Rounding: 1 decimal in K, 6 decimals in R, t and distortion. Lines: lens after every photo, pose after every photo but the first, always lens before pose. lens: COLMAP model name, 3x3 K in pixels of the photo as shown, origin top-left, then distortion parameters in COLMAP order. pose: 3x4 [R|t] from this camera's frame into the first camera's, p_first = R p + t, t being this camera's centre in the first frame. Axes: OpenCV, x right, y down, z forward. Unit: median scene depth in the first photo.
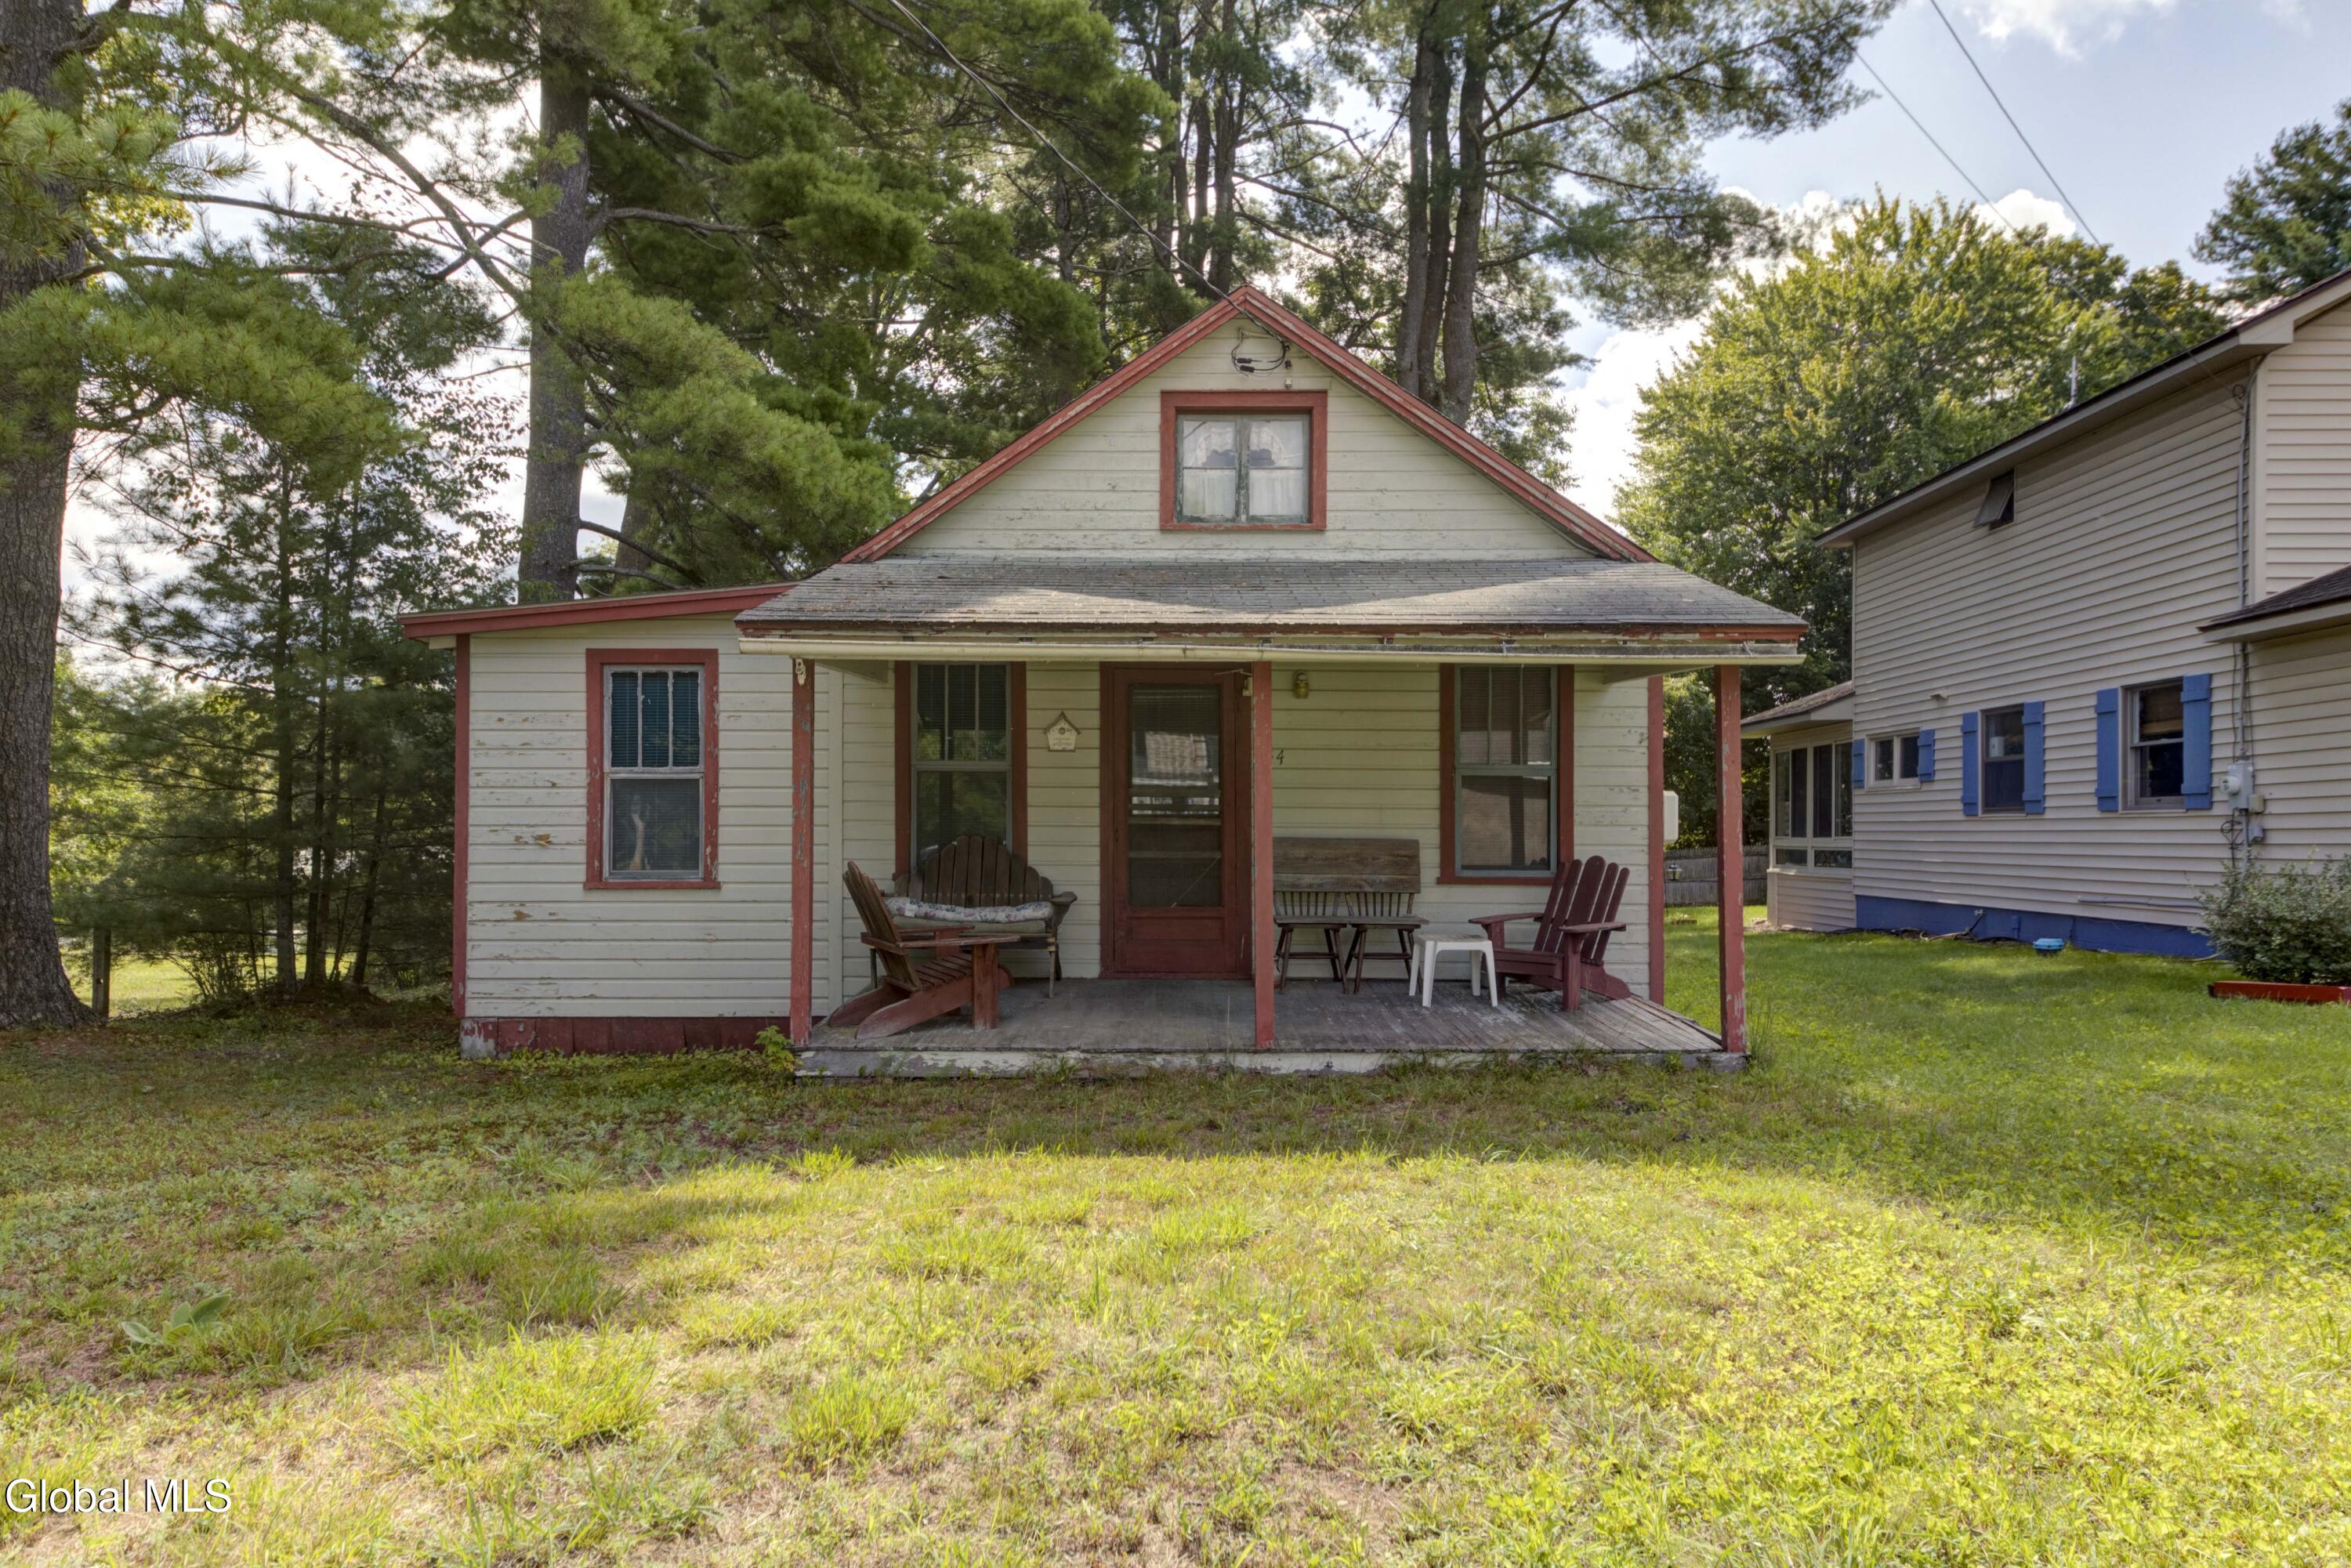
lens RADIAL K [[1574.3, 0, 1167.0], [0, 1574.3, 794.9], [0, 0, 1]] dist [0.039329, -0.003478]
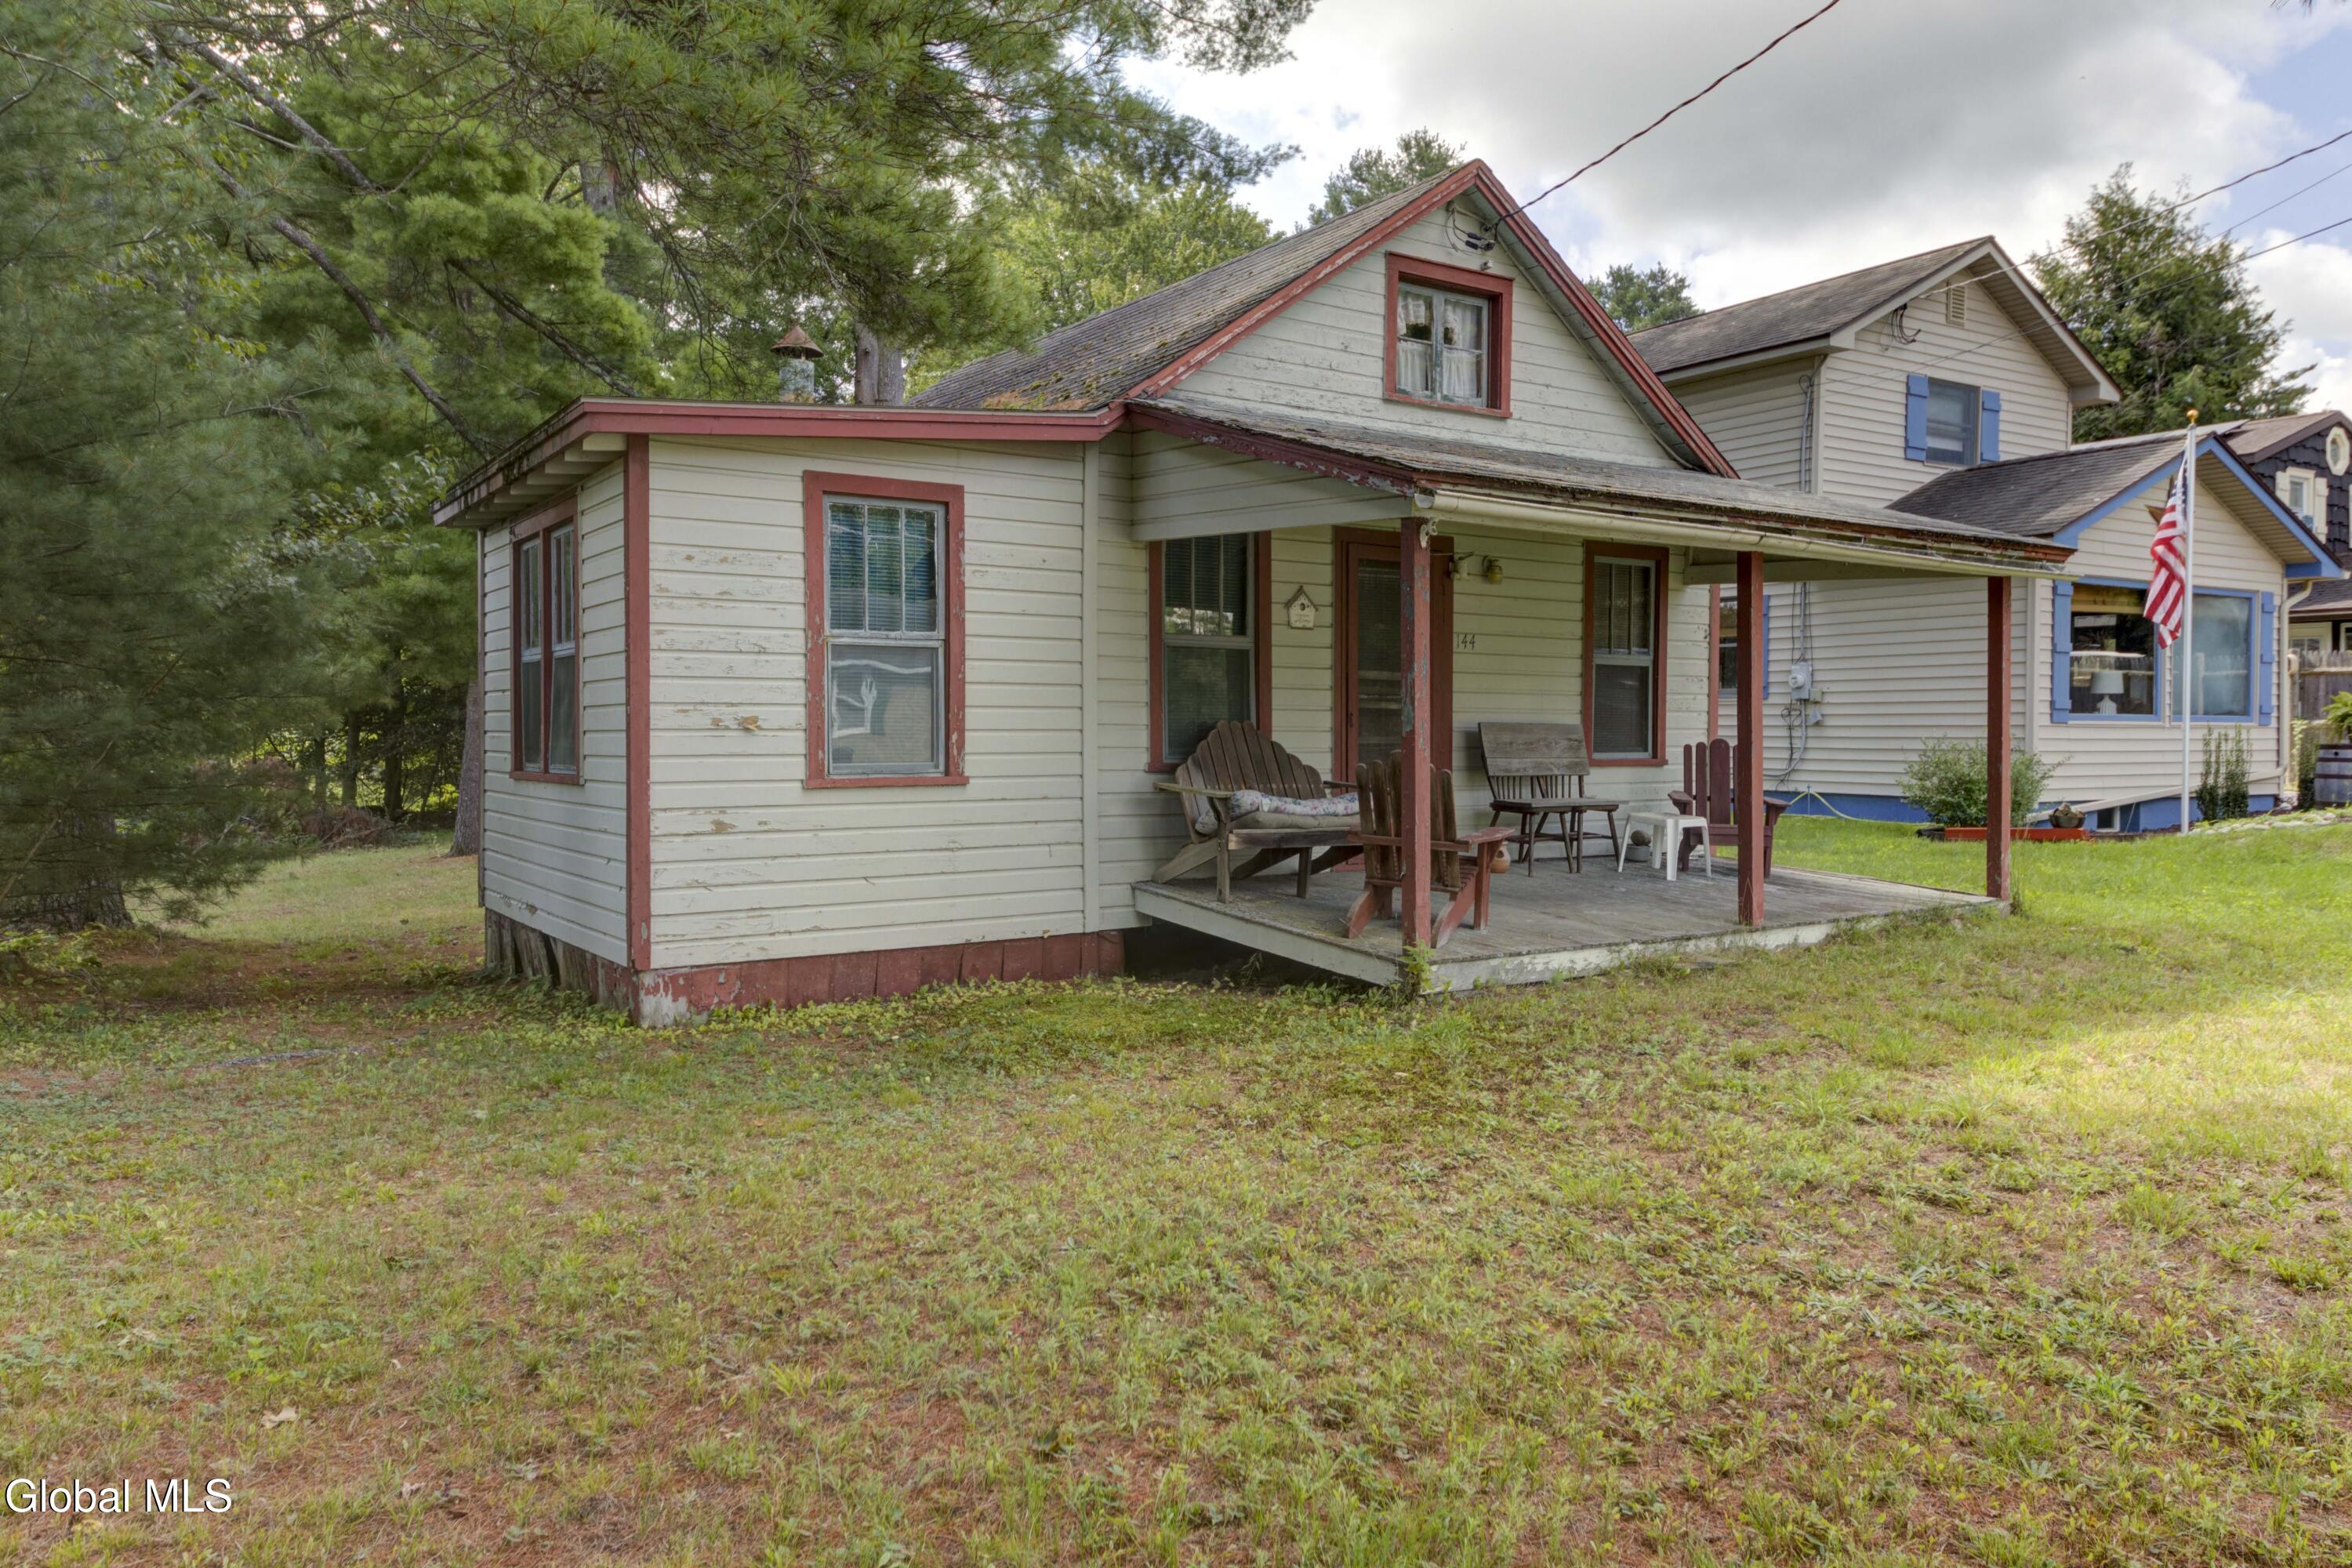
lens RADIAL K [[1575.0, 0, 1186.4], [0, 1575.0, 733.4], [0, 0, 1]] dist [0.039329, -0.003478]
pose [[0.824392, -0.003039, 0.566011, -0.643823], [-0.018978, 0.999275, 0.033006, 0.004398], [-0.565701, -0.037952, 0.823737, 0.273100]]
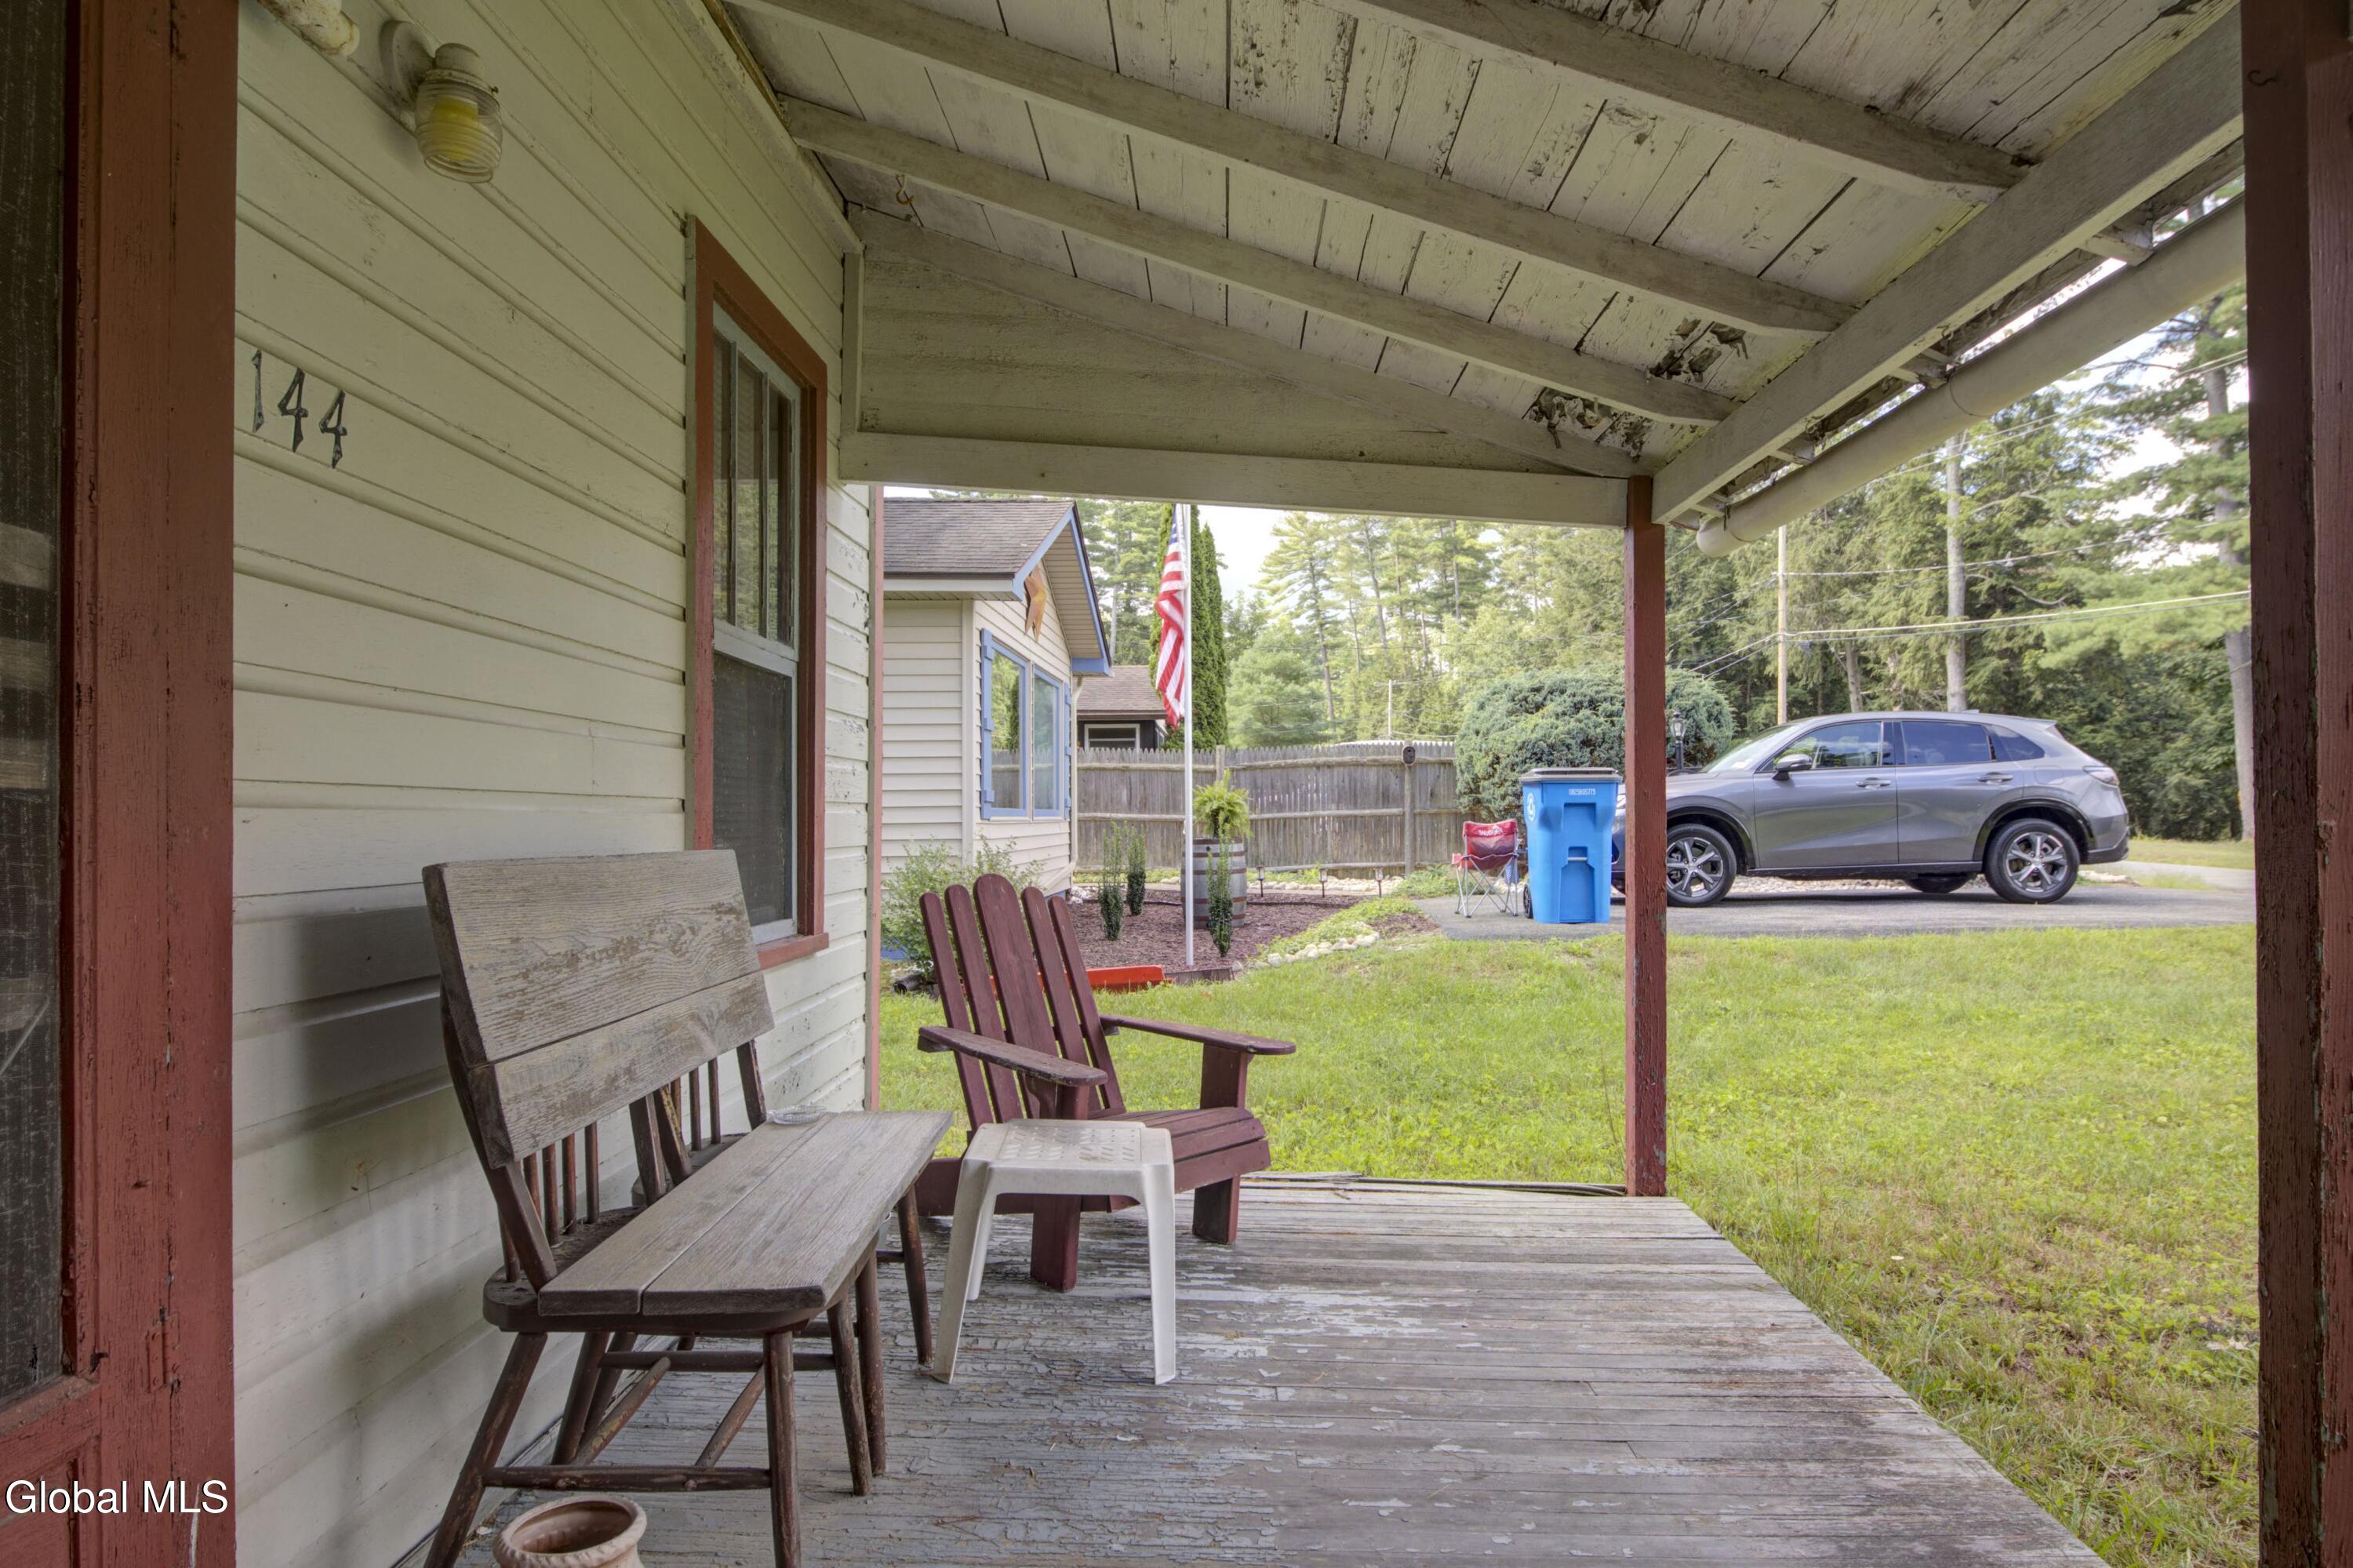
lens RADIAL K [[1292.5, 0, 1190.5], [0, 1292.5, 797.8], [0, 0, 1]] dist [0.017720, -0.000170]
pose [[0.030088, 0.009460, 0.999502, -0.078967], [-0.024404, 0.999664, -0.008727, 0.018677], [-0.999249, -0.024129, 0.030309, 0.889748]]
